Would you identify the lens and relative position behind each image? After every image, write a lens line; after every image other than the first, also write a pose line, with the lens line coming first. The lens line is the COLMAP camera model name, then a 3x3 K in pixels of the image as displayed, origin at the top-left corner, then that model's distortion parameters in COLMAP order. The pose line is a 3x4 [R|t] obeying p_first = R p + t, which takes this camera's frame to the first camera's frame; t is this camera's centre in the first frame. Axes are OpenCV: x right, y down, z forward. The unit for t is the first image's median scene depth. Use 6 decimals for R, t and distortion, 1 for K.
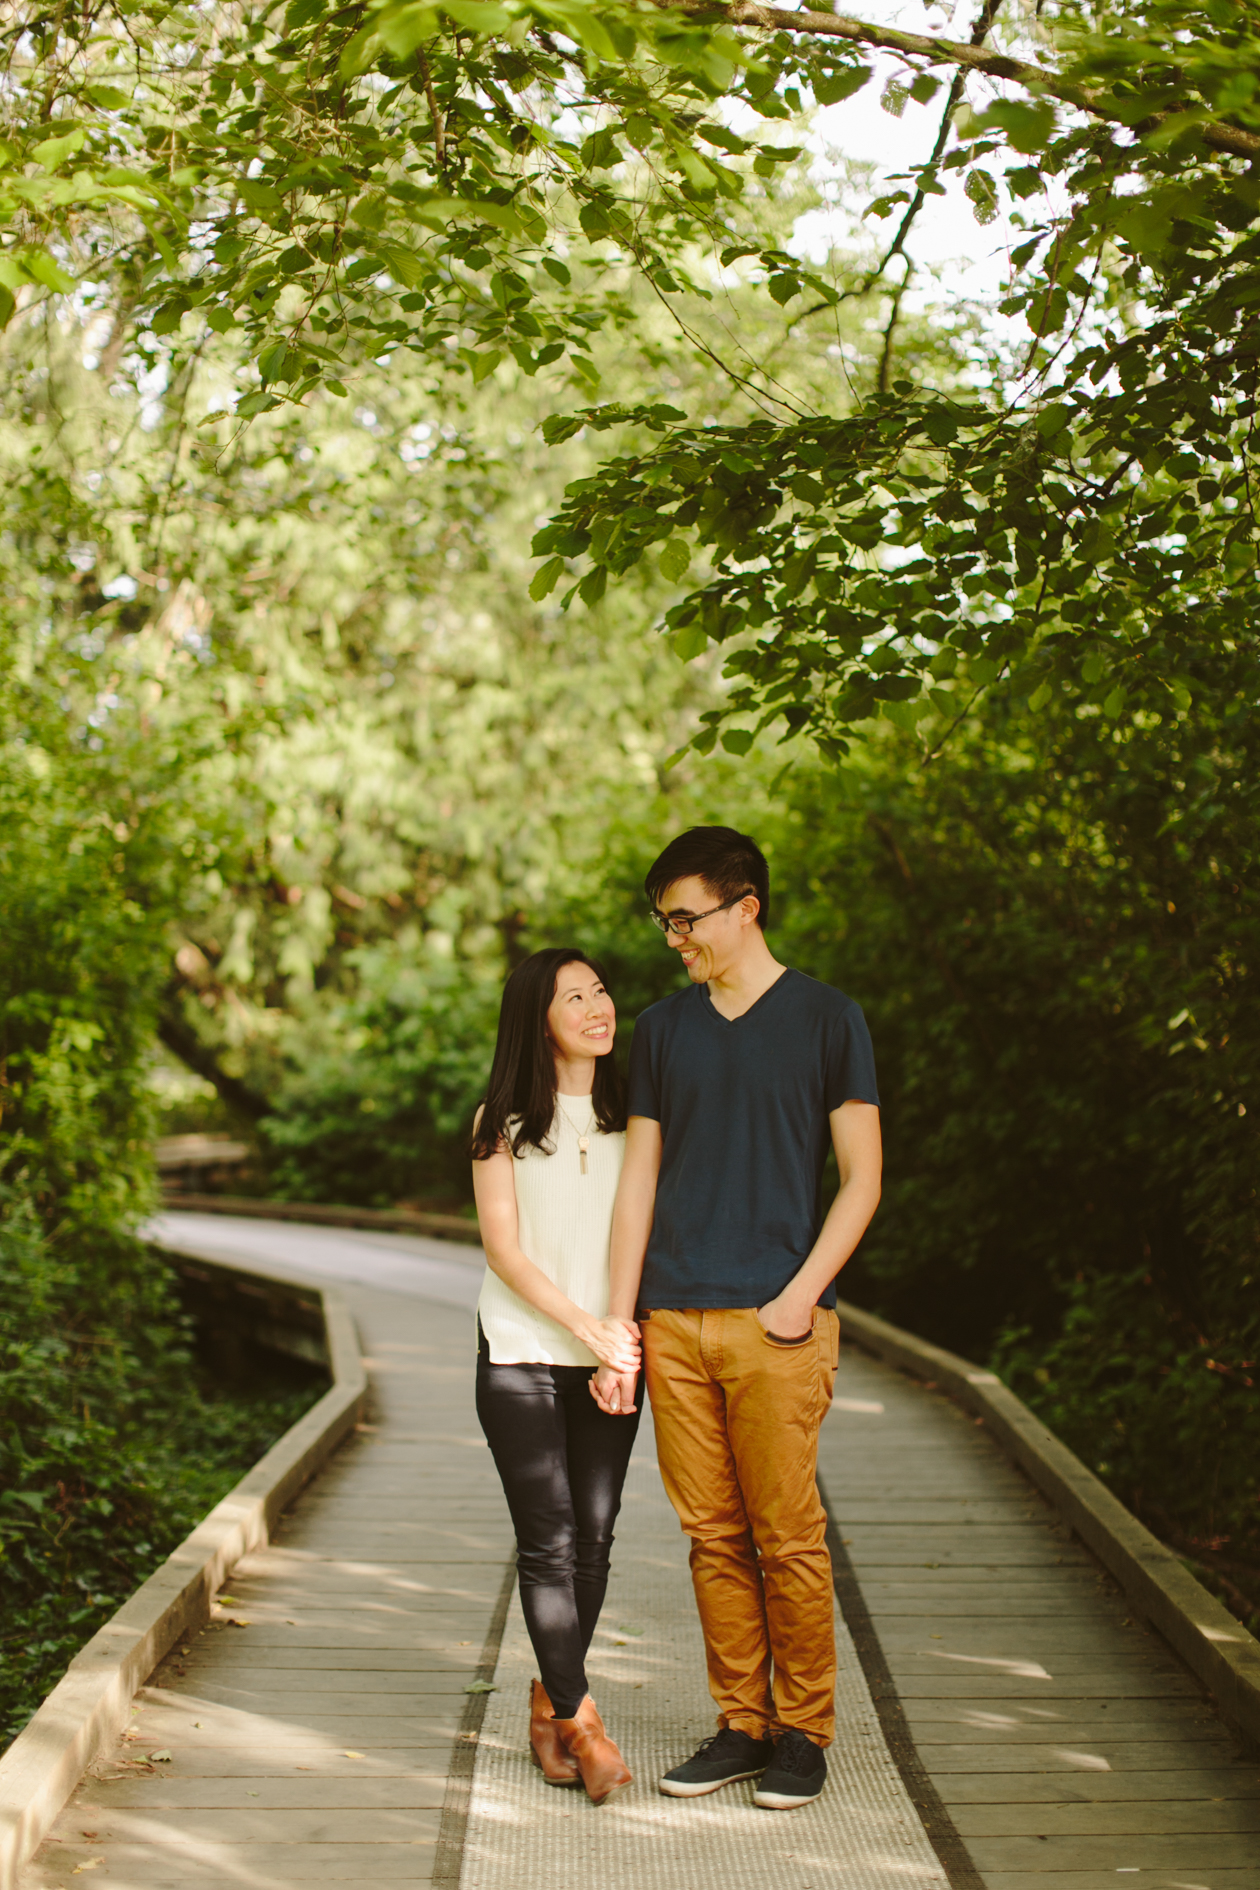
lens RADIAL K [[2812.8, 0, 639.2], [0, 2812.8, 927.4], [0, 0, 1]] dist [-0.104238, 0.000000]
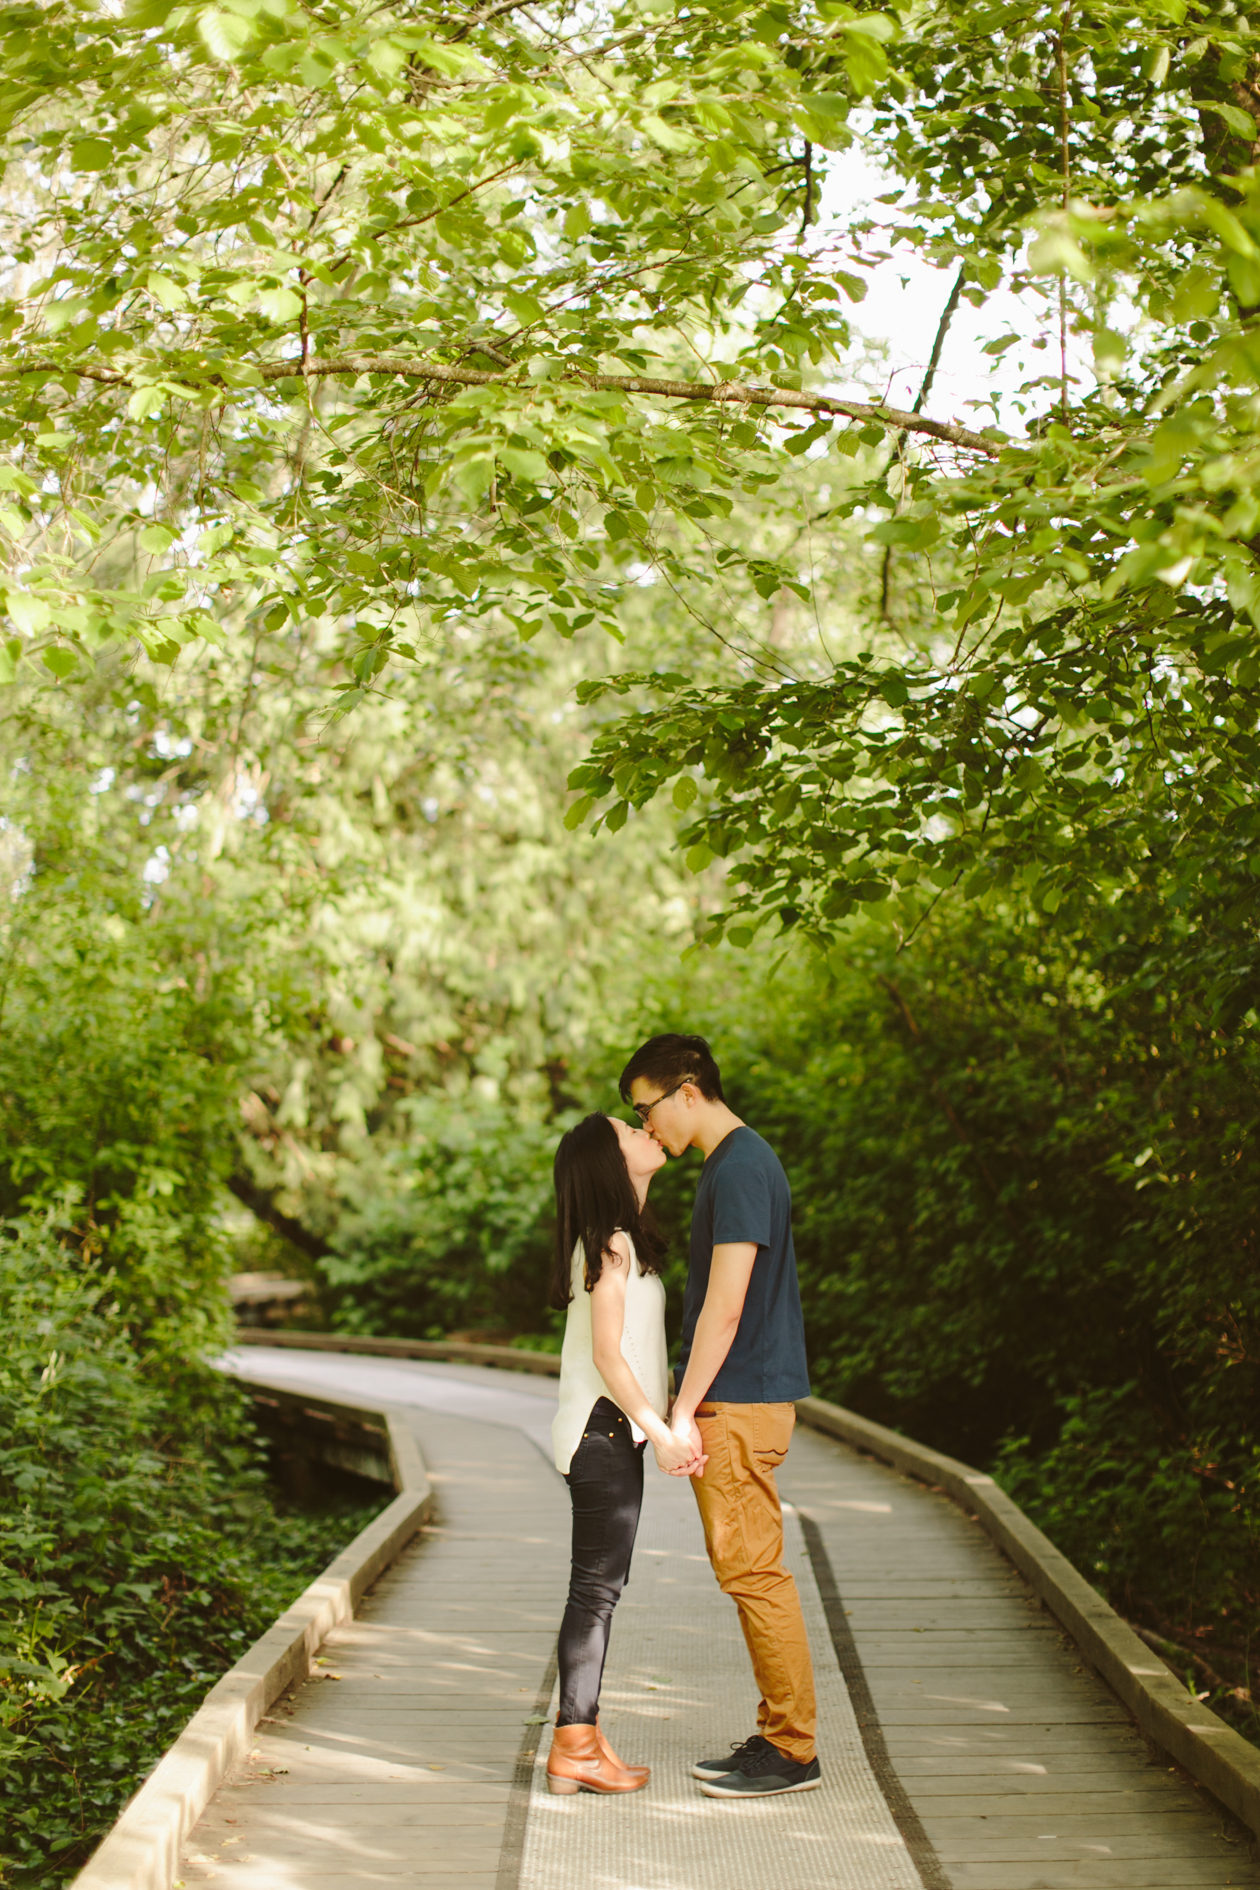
lens RADIAL K [[2812.8, 0, 642.4], [0, 2812.8, 952.1], [0, 0, 1]] dist [-0.104238, 0.000000]
pose [[0.999822, -0.013065, -0.013591, 0.008987], [0.012526, 0.999159, -0.039036, -0.013016], [0.014089, 0.038859, 0.999145, -0.203619]]
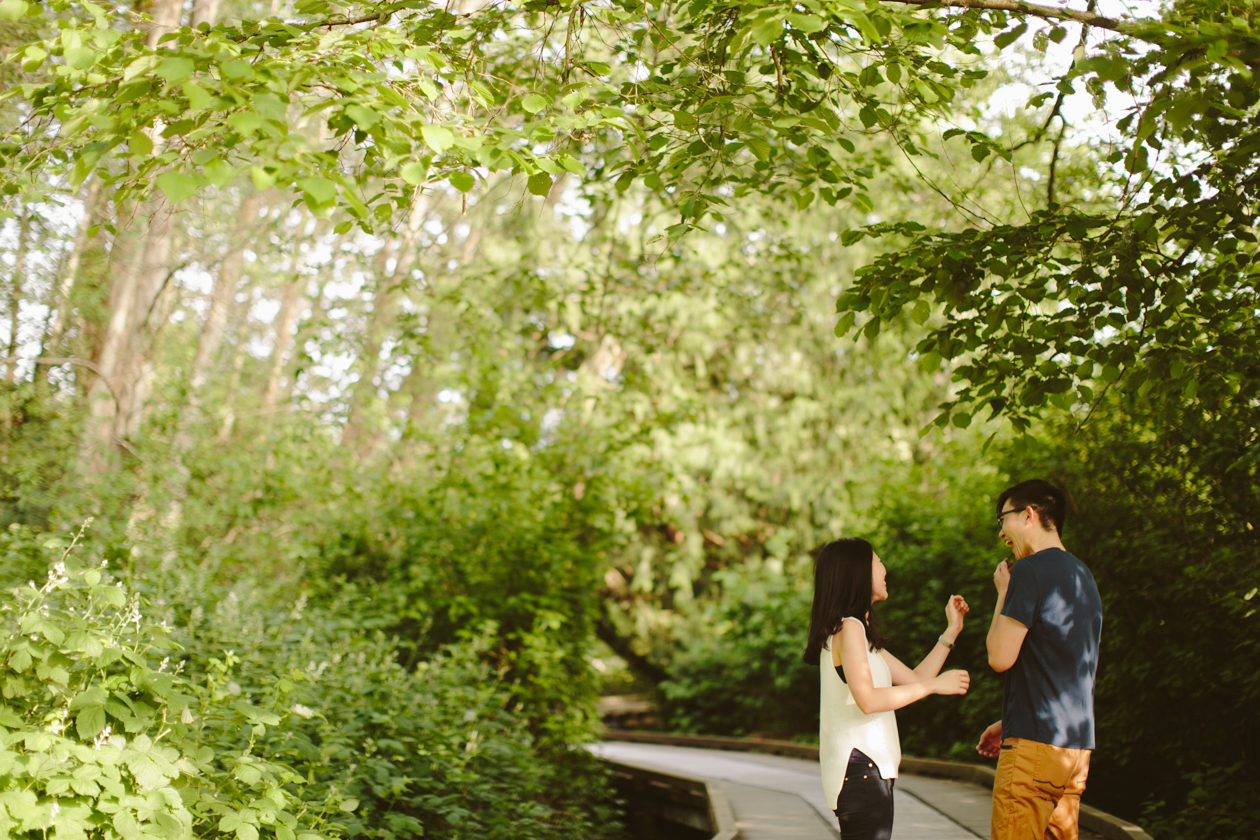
lens RADIAL K [[1875.2, 0, 641.0], [0, 1875.2, 399.5], [0, 0, 1]] dist [-0.104238, 0.000000]
pose [[0.990261, -0.024953, -0.136971, -0.001157], [0.012905, 0.996023, -0.088156, 0.016292], [0.138626, 0.085530, 0.986645, -0.114974]]
